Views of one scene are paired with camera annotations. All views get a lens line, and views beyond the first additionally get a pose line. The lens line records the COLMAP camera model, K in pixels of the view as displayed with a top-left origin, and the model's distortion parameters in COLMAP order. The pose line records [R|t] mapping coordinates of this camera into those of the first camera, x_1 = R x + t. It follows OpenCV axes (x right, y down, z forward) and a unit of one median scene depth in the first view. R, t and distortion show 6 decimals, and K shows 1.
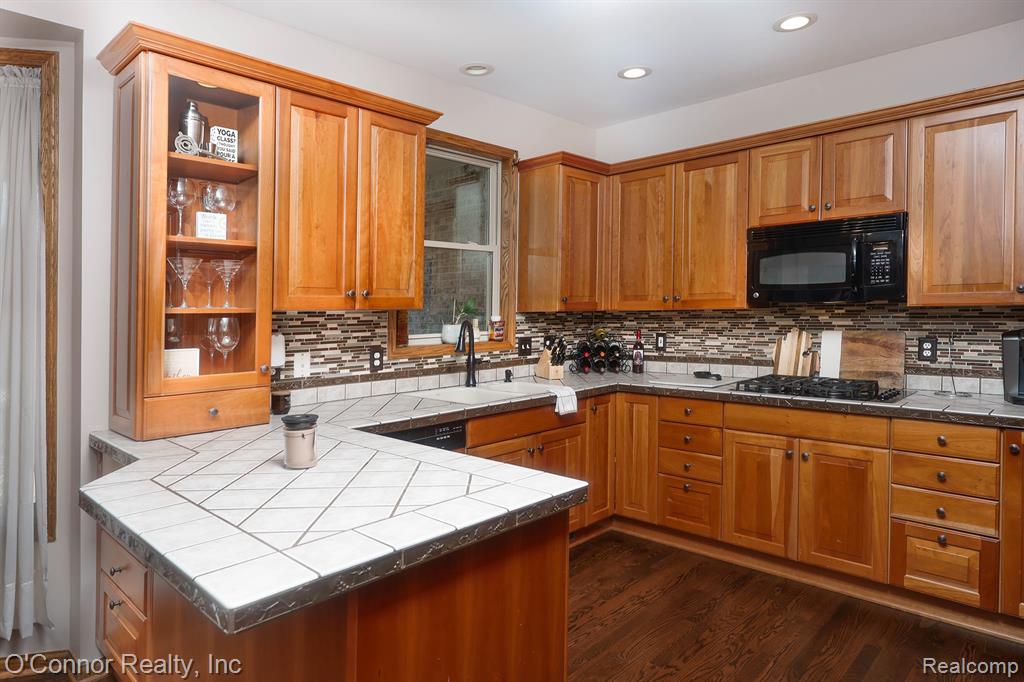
lens RADIAL K [[607.4, 0, 489.1], [0, 607.4, 311.2], [0, 0, 1]] dist [0.002358, 0.001908]
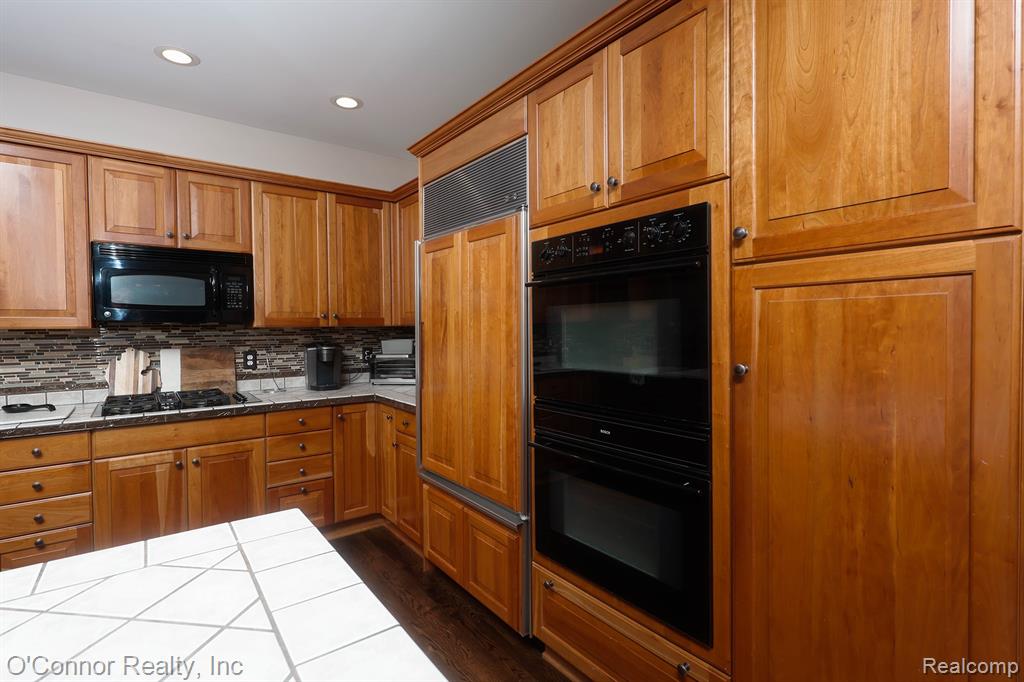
lens RADIAL K [[503.4, 0, 518.2], [0, 503.4, 347.0], [0, 0, 1]] dist [0.000705, 0.000118]
pose [[0.119912, -0.028923, 0.992363, -0.265537], [0.003247, 0.999582, 0.028741, 0.004544], [-0.992779, -0.000224, 0.119956, 0.266724]]
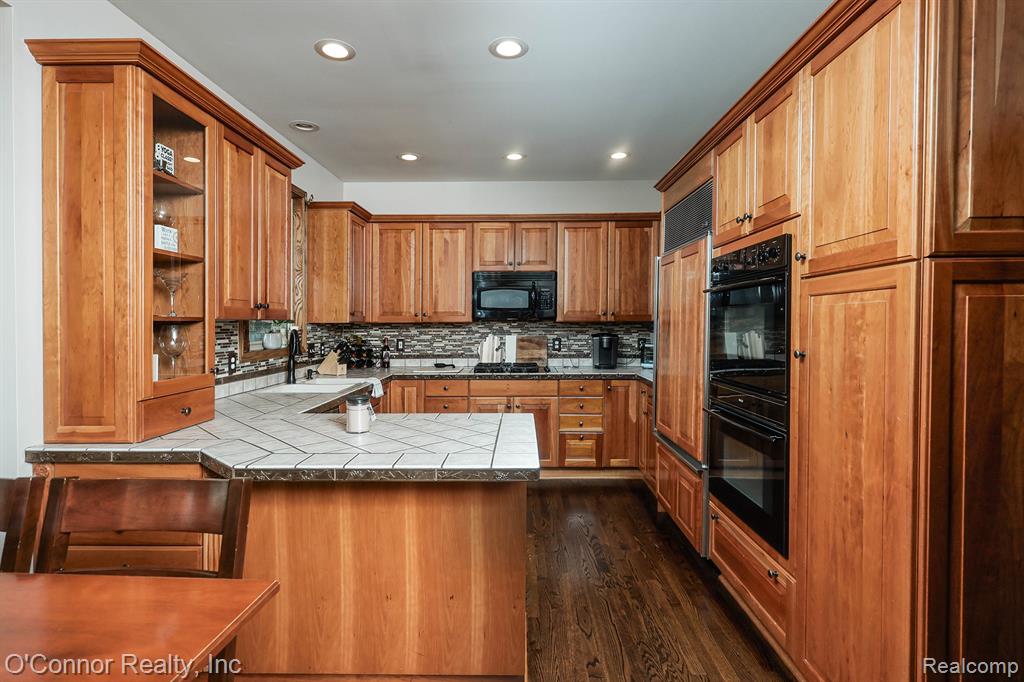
lens RADIAL K [[522.7, 0, 485.3], [0, 522.7, 336.8], [0, 0, 1]] dist [-0.000168, 0.000034]
pose [[0.739005, -0.008929, 0.673640, -0.485840], [-0.006923, 0.999759, 0.020847, 0.005604], [-0.673664, -0.020070, 0.738765, -0.042167]]
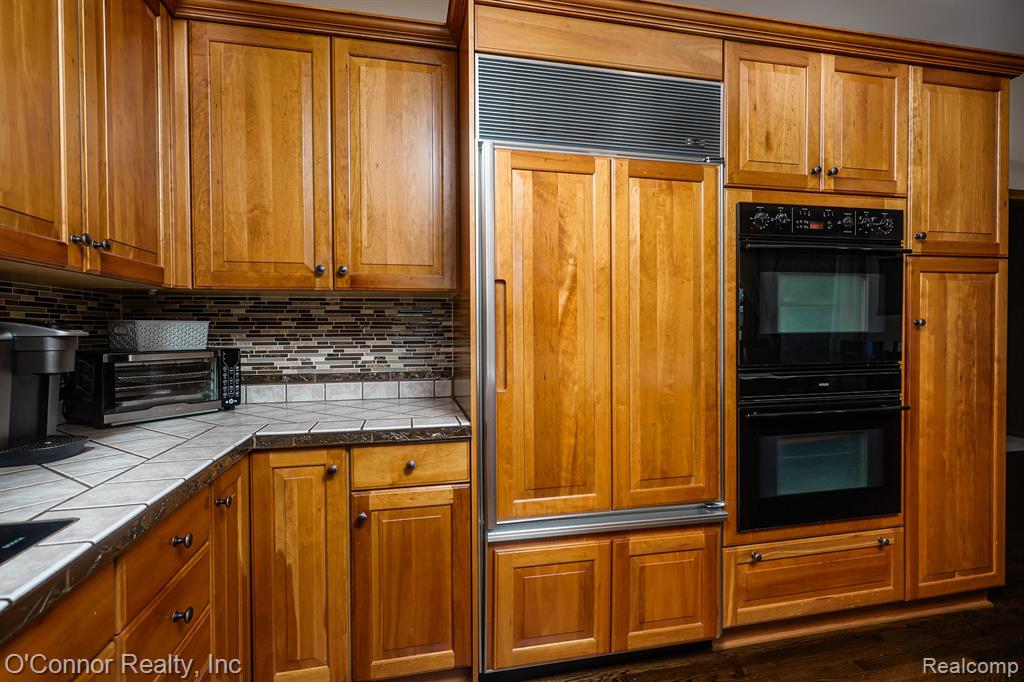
lens RADIAL K [[503.4, 0, 518.2], [0, 503.4, 347.0], [0, 0, 1]] dist [0.000705, 0.000118]
pose [[-0.855454, 0.004689, 0.517858, 0.239701], [0.016704, 0.999689, 0.018541, 0.043436], [-0.517610, 0.024511, -0.855266, 0.915072]]
